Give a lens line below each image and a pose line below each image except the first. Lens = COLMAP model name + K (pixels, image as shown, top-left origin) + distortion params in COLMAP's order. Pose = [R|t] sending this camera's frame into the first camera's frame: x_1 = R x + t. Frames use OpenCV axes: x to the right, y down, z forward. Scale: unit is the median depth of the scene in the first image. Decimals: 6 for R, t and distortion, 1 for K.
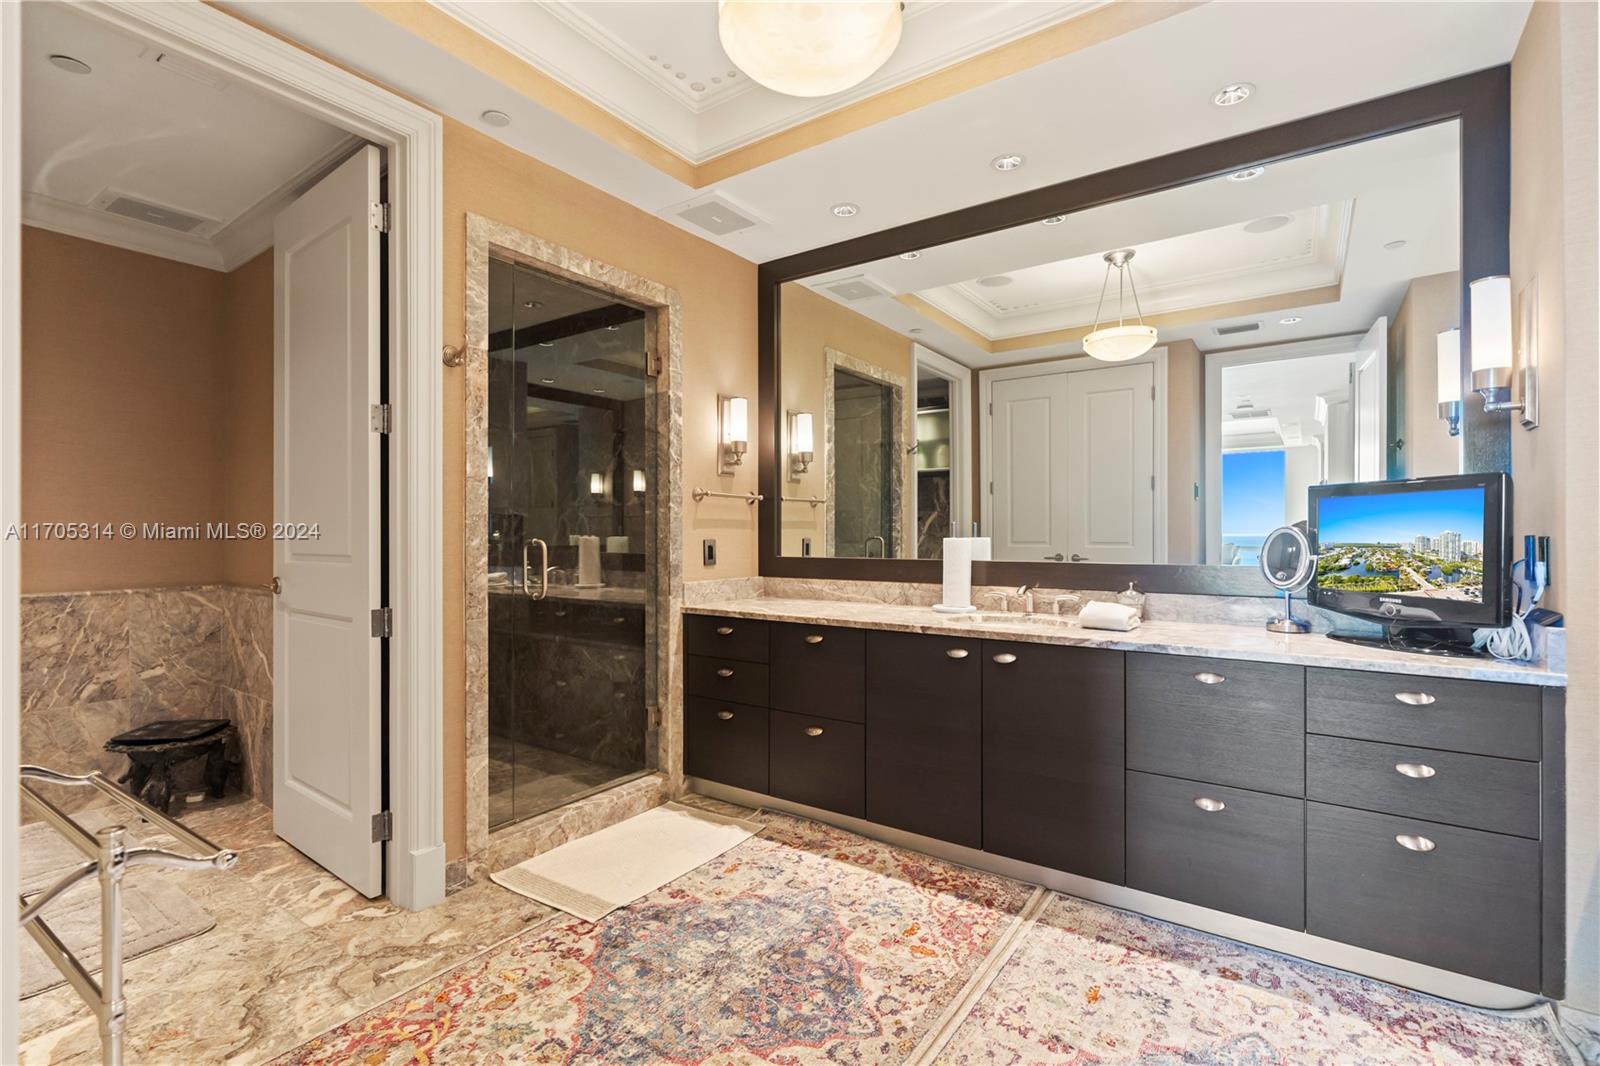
lens RADIAL K [[721.3, 0, 799.4], [0, 721.3, 537.2], [0, 0, 1]] dist [-0.009831, 0.003696]
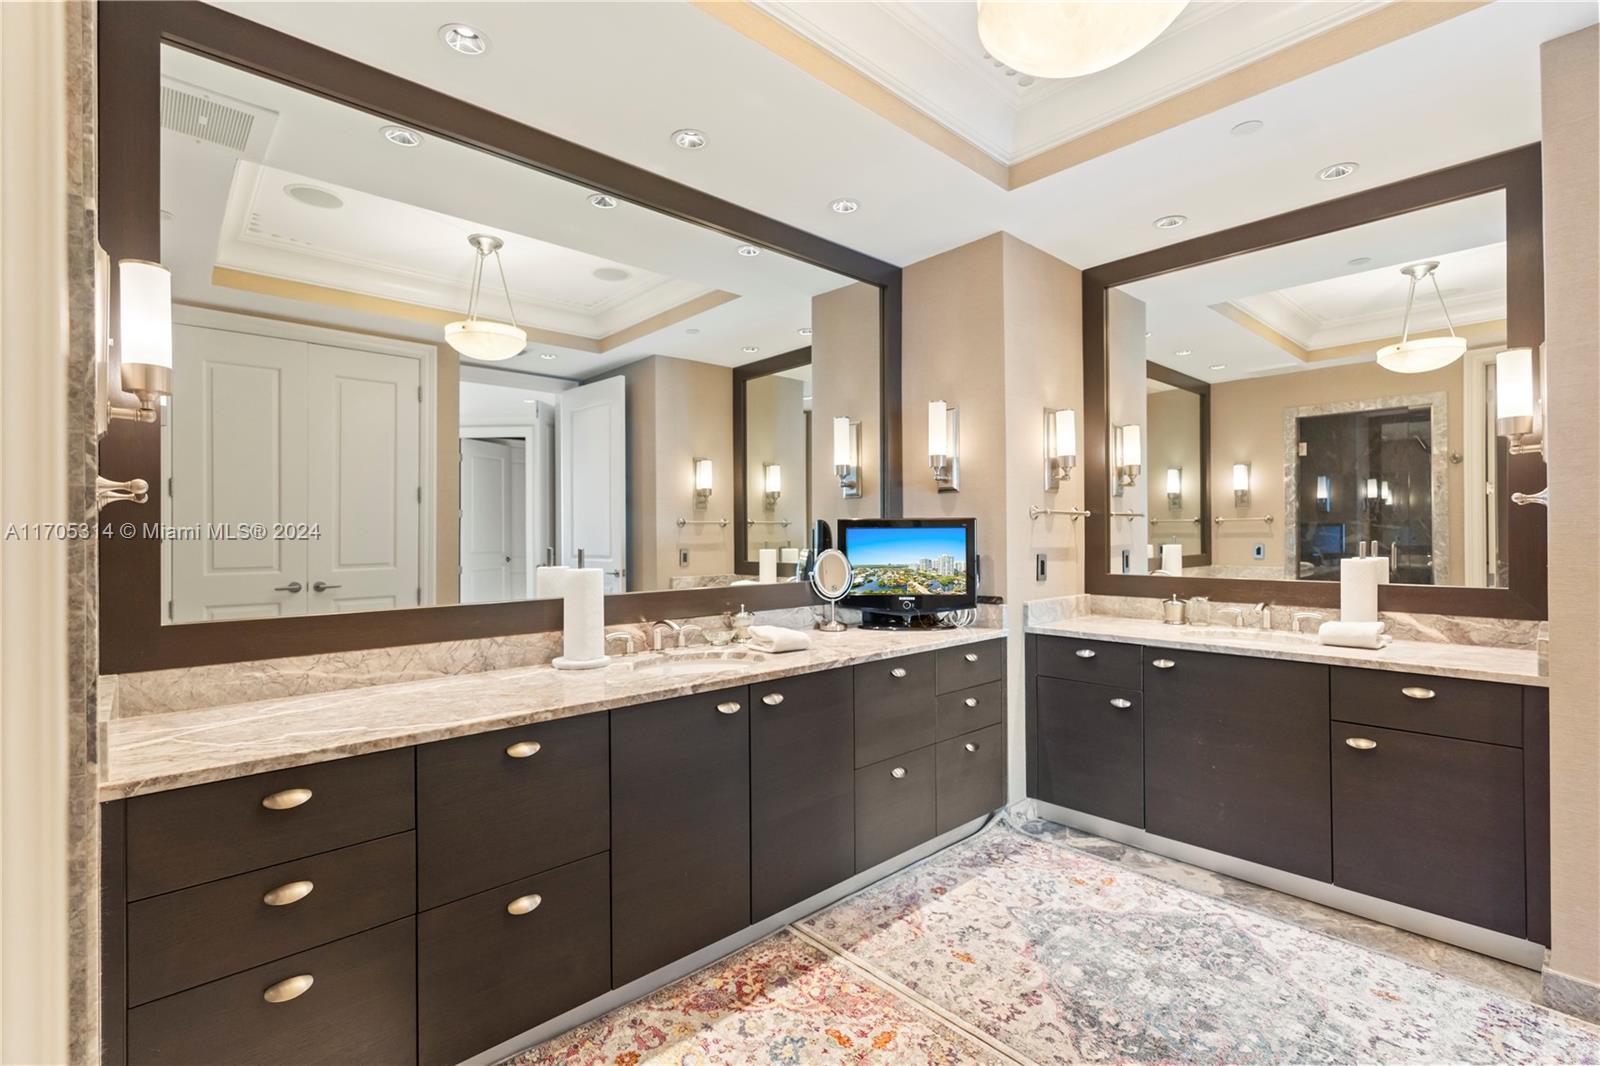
lens RADIAL K [[721.3, 0, 800.7], [0, 721.3, 527.0], [0, 0, 1]] dist [-0.009831, 0.003696]
pose [[0.208514, 0.010769, 0.977960, -0.634007], [0.006815, 0.999899, -0.012463, -0.042996], [-0.977996, 0.009264, 0.208419, 0.795089]]
